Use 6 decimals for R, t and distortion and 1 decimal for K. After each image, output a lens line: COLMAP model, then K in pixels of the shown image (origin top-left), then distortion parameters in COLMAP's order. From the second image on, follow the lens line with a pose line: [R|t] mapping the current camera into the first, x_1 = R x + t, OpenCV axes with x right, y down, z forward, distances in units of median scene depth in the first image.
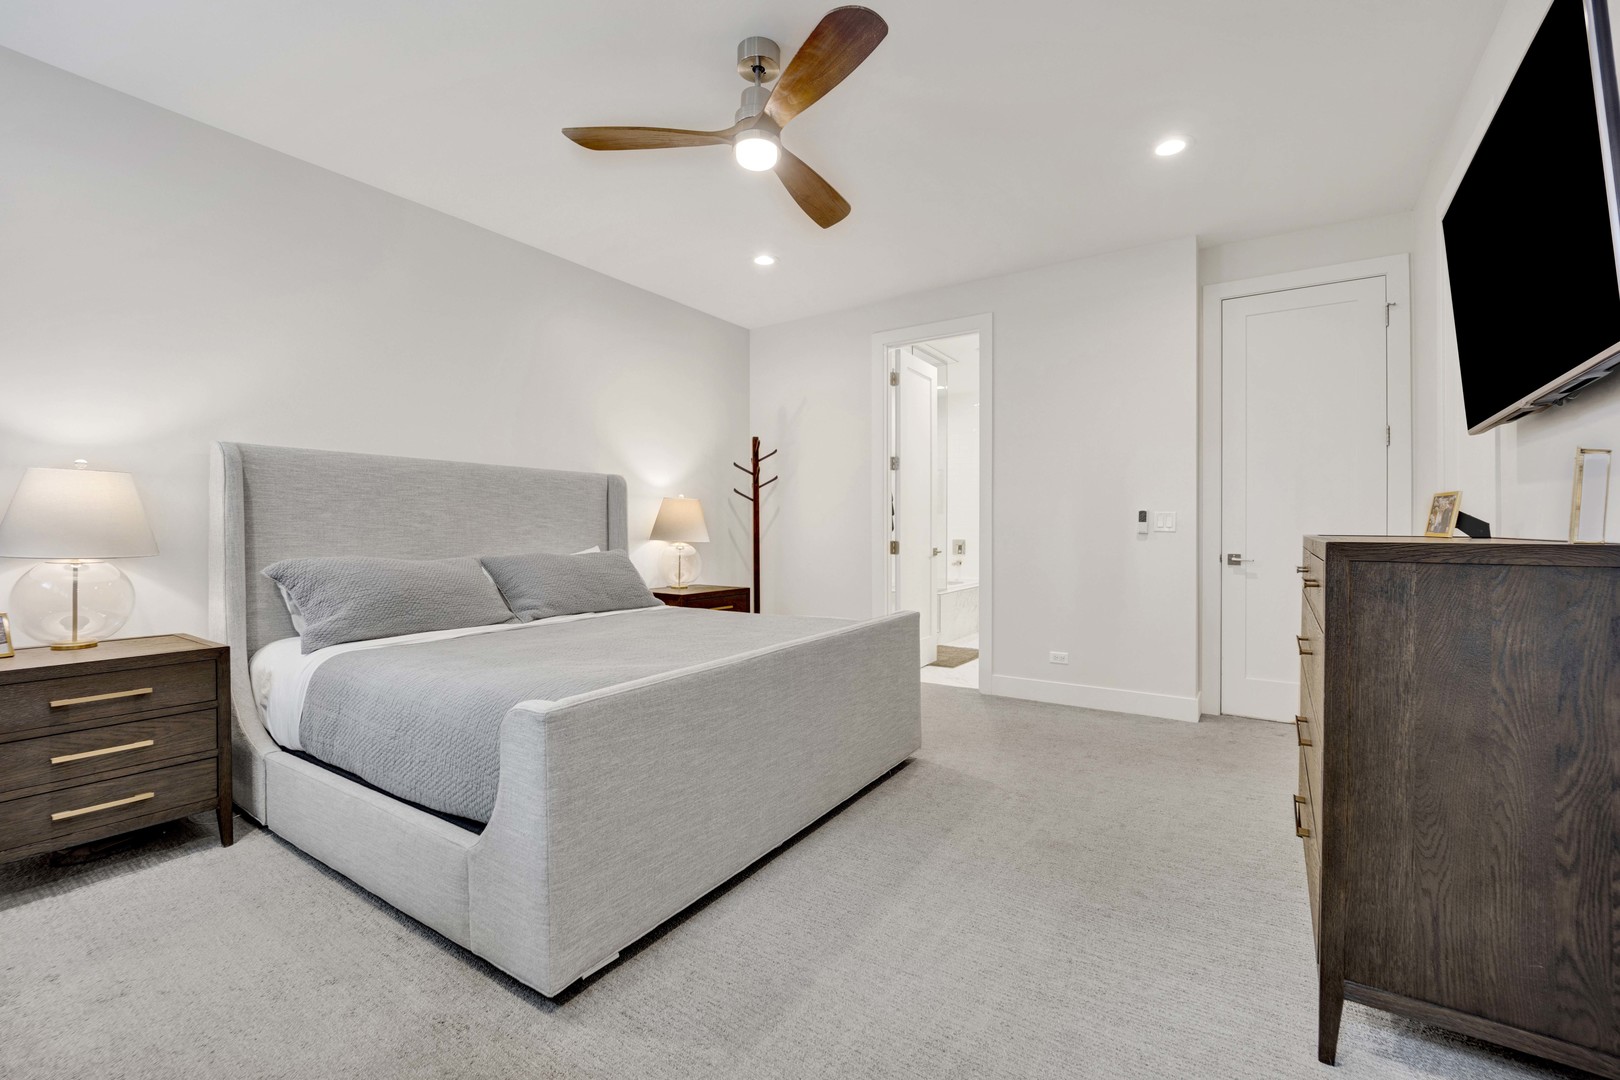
lens RADIAL K [[676.0, 0, 843.1], [0, 676.0, 532.4], [0, 0, 1]] dist [-0.025321, -0.000036]
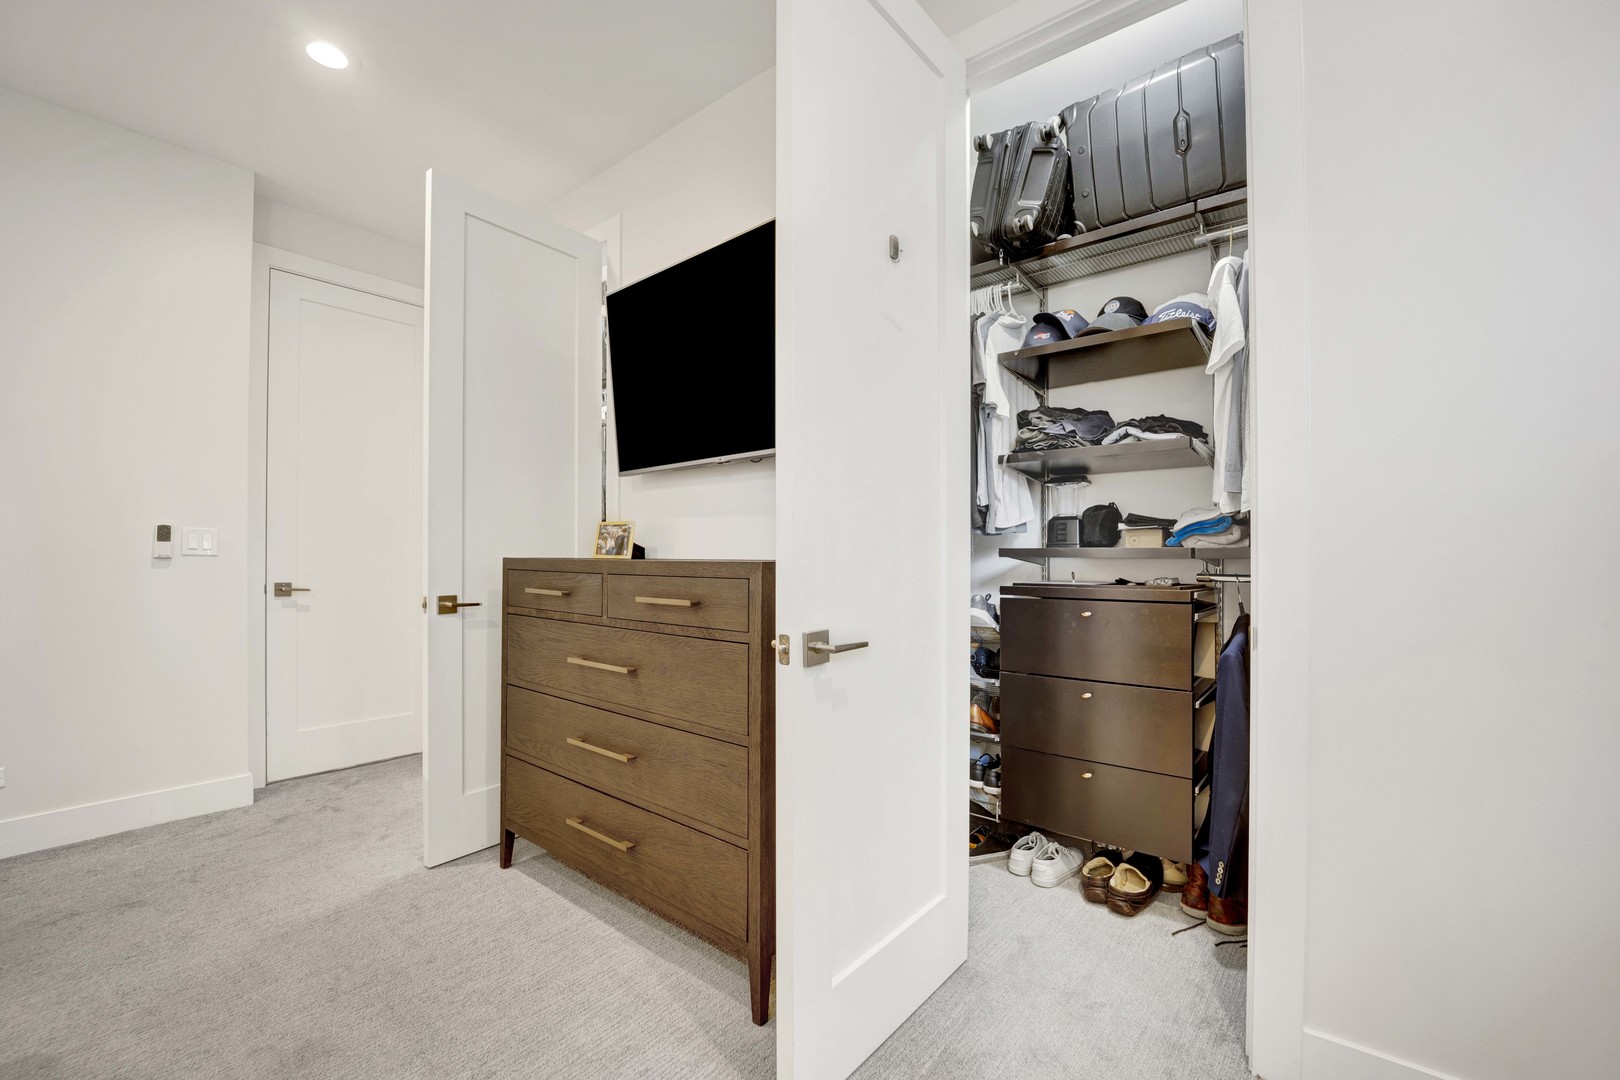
lens RADIAL K [[676.0, 0, 794.8], [0, 676.0, 557.5], [0, 0, 1]] dist [-0.025321, -0.000036]
pose [[0.142019, 0.001999, 0.989862, -0.135768], [0.002130, 0.999995, -0.002325, 0.004478], [-0.989862, 0.002439, 0.142014, 0.275178]]
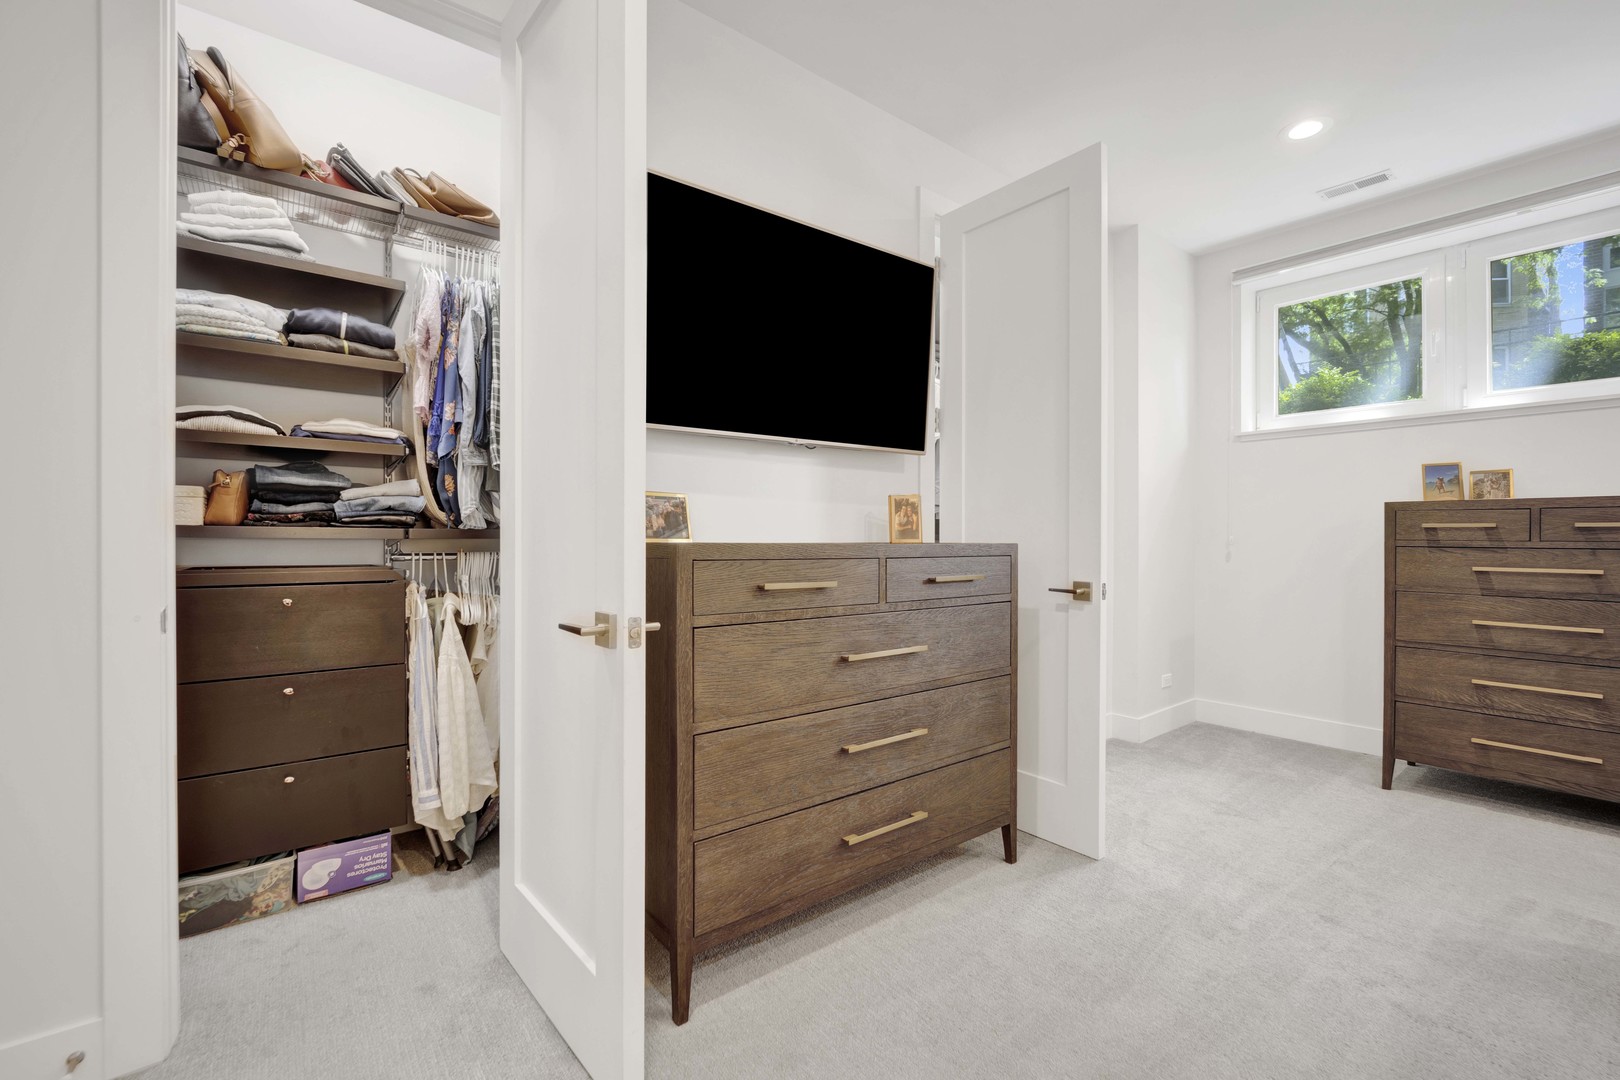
lens RADIAL K [[676.0, 0, 796.5], [0, 676.0, 540.0], [0, 0, 1]] dist [-0.025321, -0.000036]
pose [[-0.938610, -0.002530, 0.344969, 0.293702], [-0.000407, 0.999981, 0.006227, -0.001979], [-0.344979, 0.005704, -0.938593, 1.078008]]
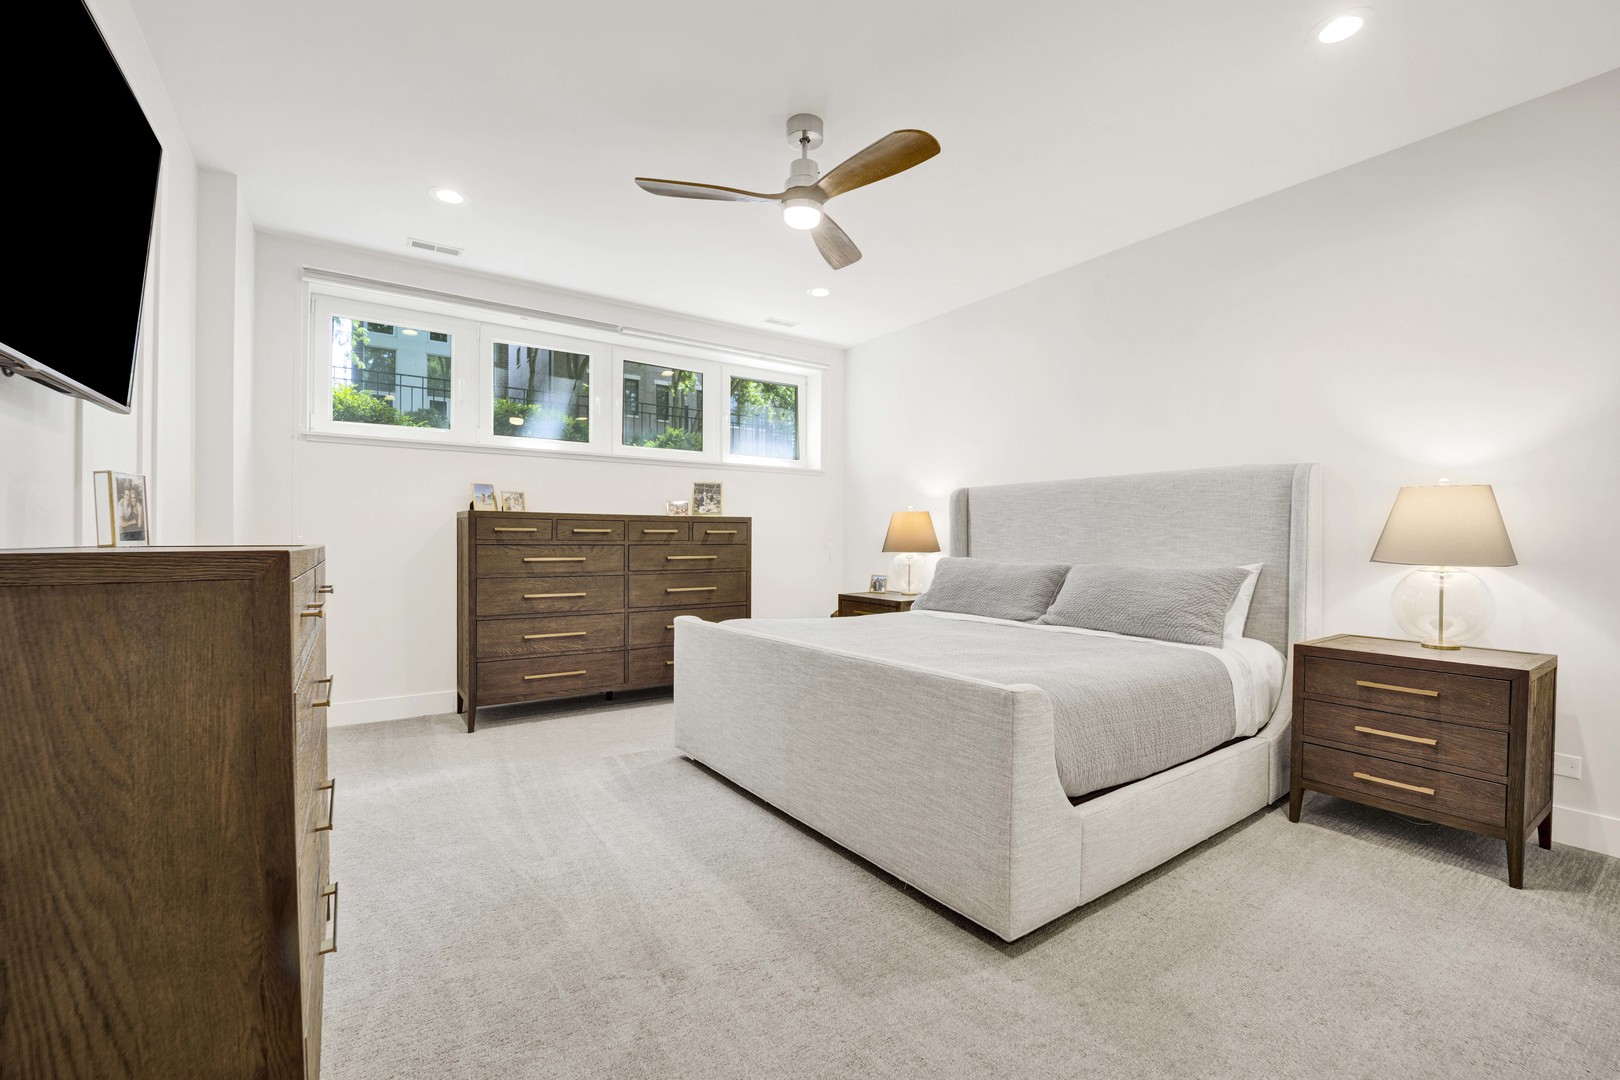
lens RADIAL K [[676.0, 0, 813.6], [0, 676.0, 537.2], [0, 0, 1]] dist [-0.025321, -0.000036]
pose [[-0.390702, -0.004065, -0.920508, 0.629643], [-0.008309, 0.999965, -0.000889, -0.004402], [0.920480, 0.007301, -0.390722, 0.990430]]
